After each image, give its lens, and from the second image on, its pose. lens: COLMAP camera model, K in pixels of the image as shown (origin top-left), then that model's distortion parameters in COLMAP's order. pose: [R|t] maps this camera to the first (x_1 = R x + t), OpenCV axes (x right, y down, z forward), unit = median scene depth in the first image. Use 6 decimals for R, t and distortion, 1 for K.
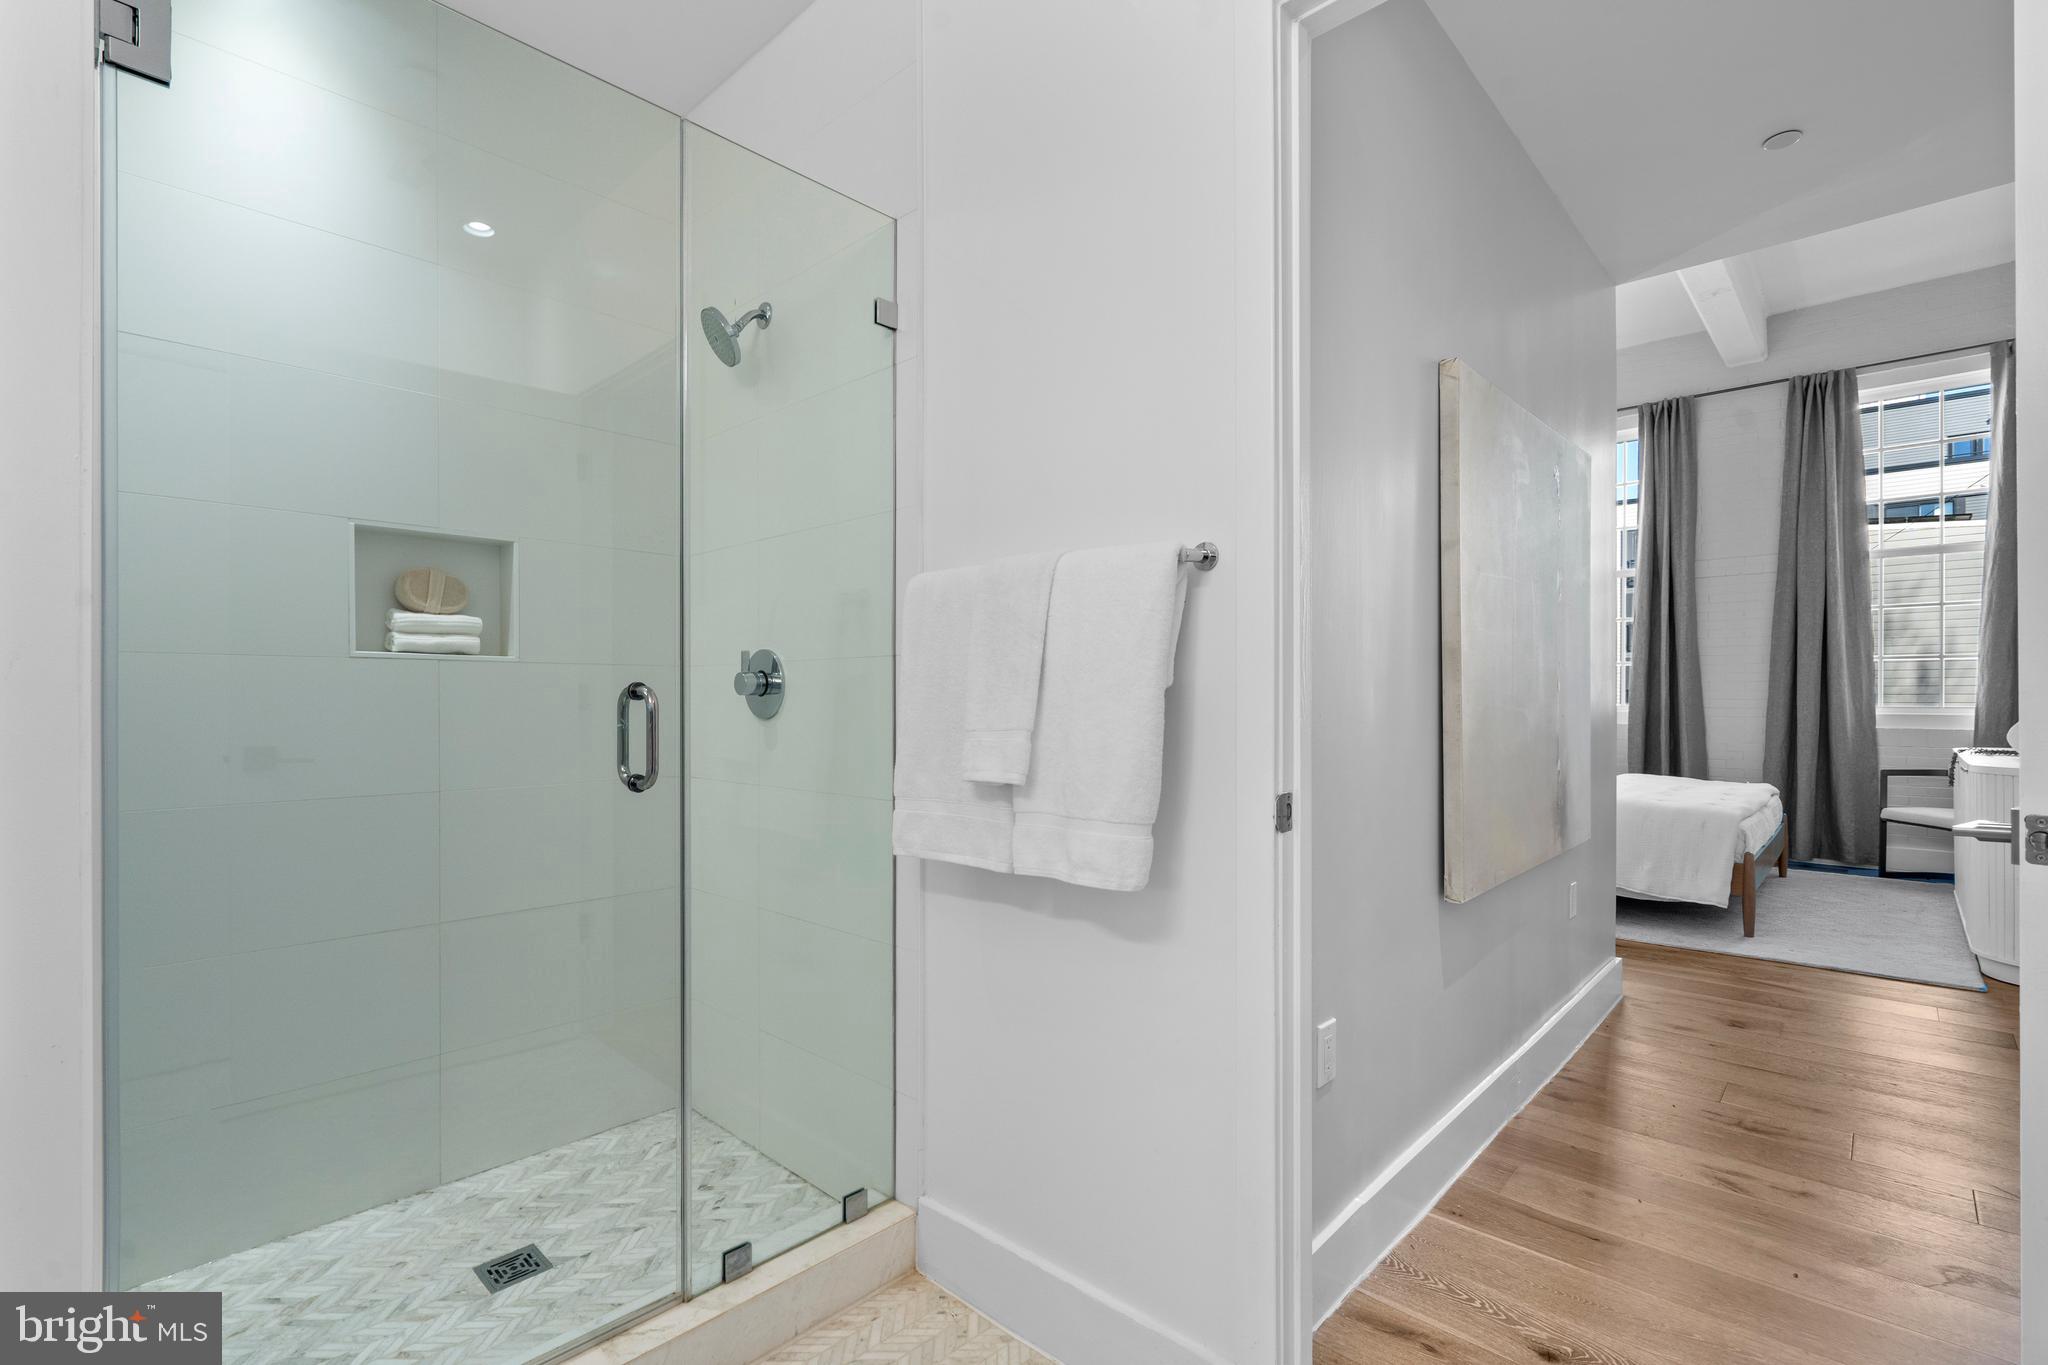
lens RADIAL K [[941.6, 0, 1027.2], [0, 941.6, 697.9], [0, 0, 1]] dist [0.001238, 0.000427]
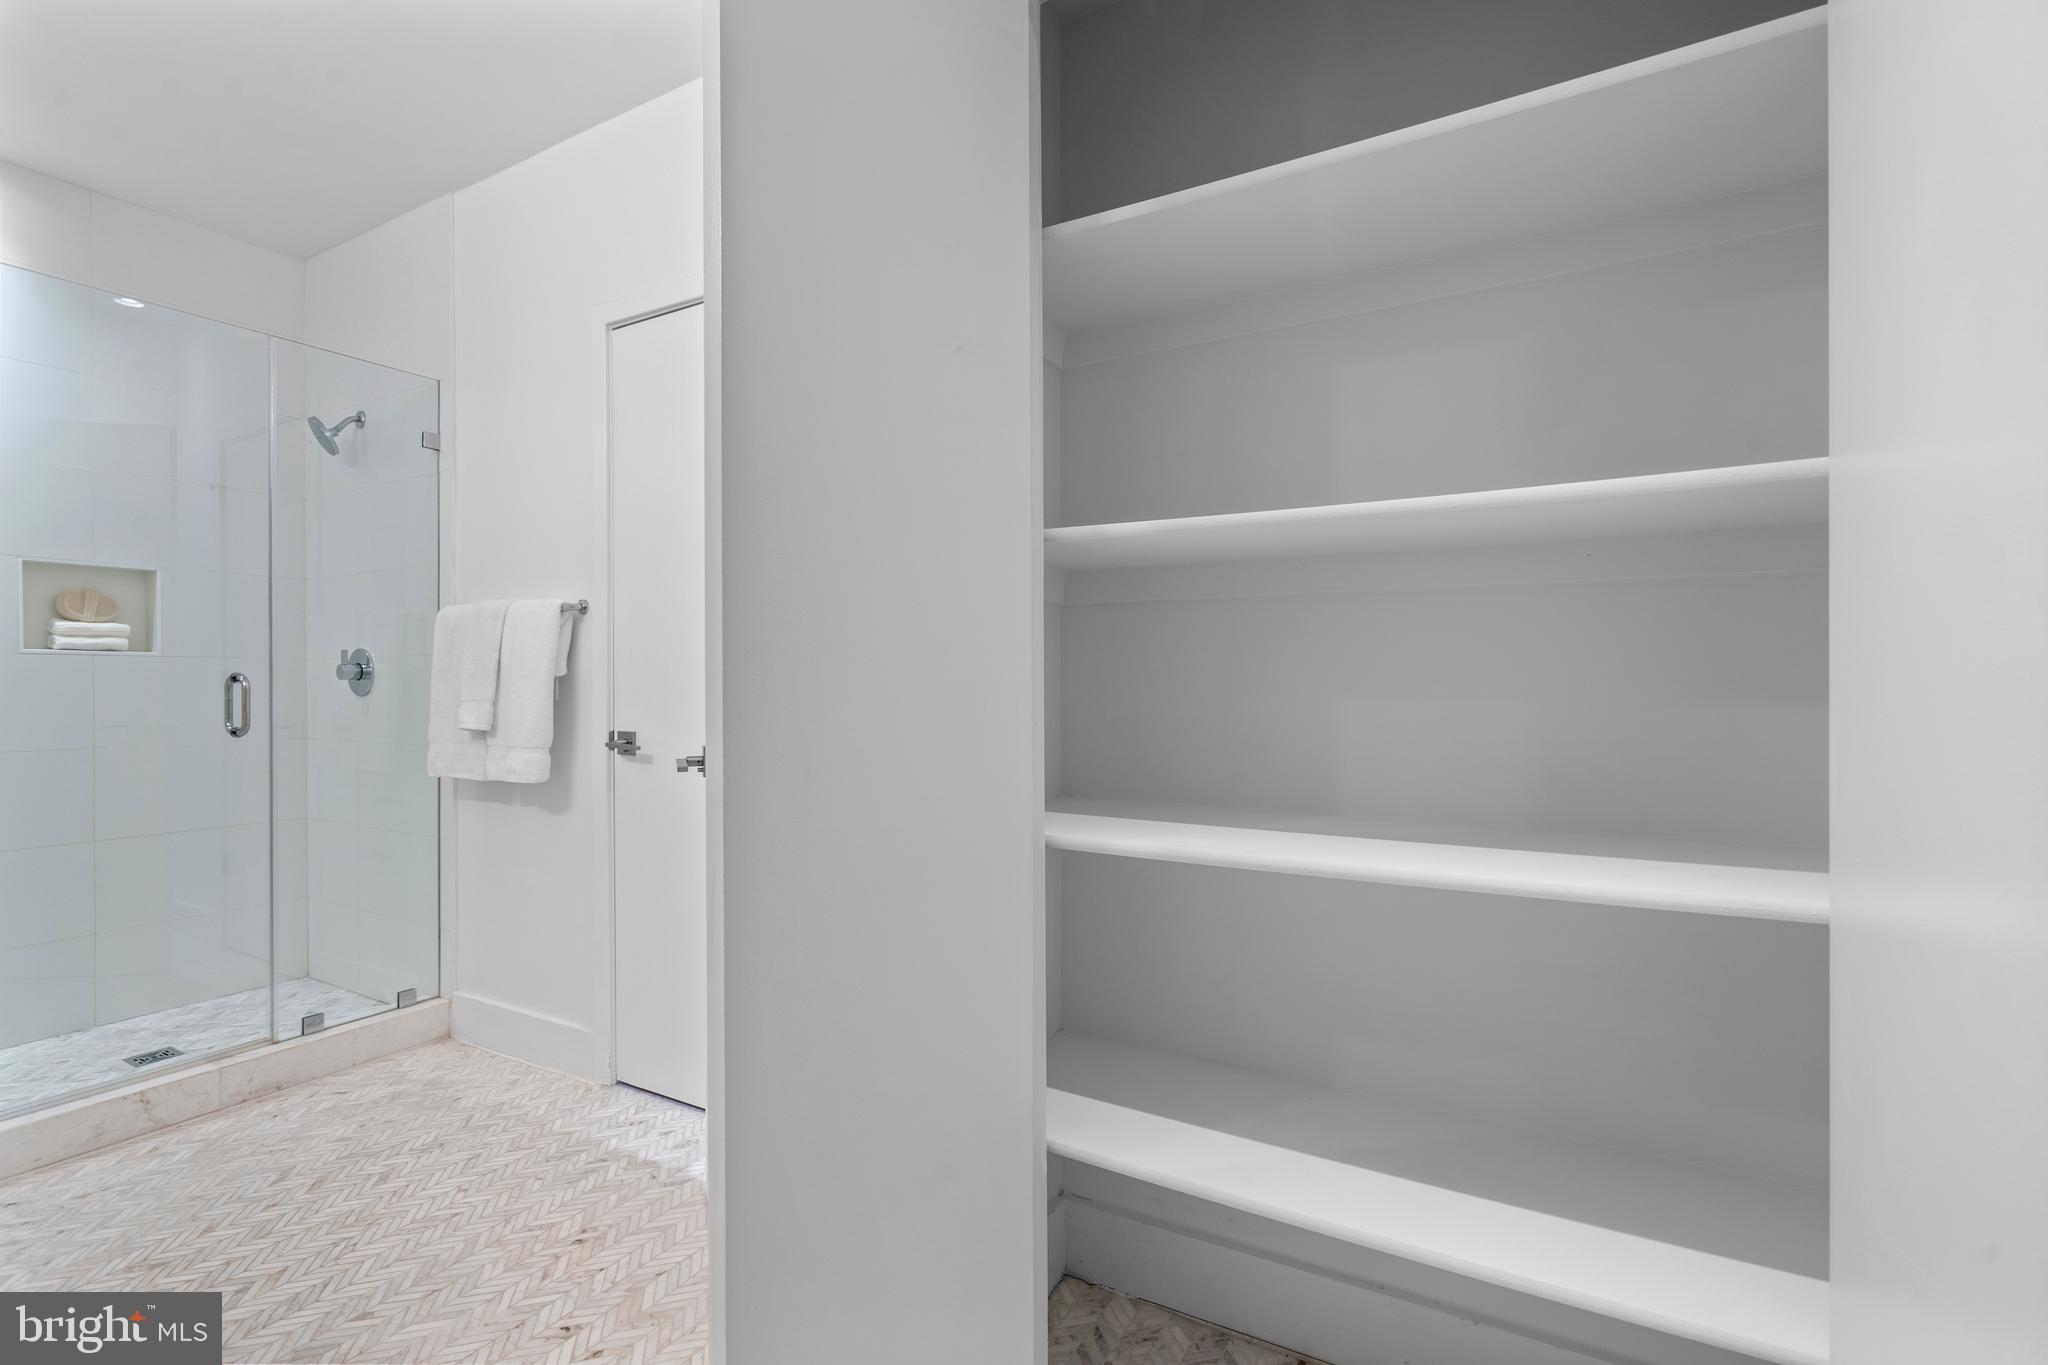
lens RADIAL K [[941.6, 0, 1026.6], [0, 941.6, 679.5], [0, 0, 1]] dist [0.001238, 0.000427]
pose [[0.973480, -0.000896, 0.228769, 0.472278], [0.000923, 1.000000, -0.000011, -0.002820], [-0.228769, 0.000222, 0.973481, -0.794604]]
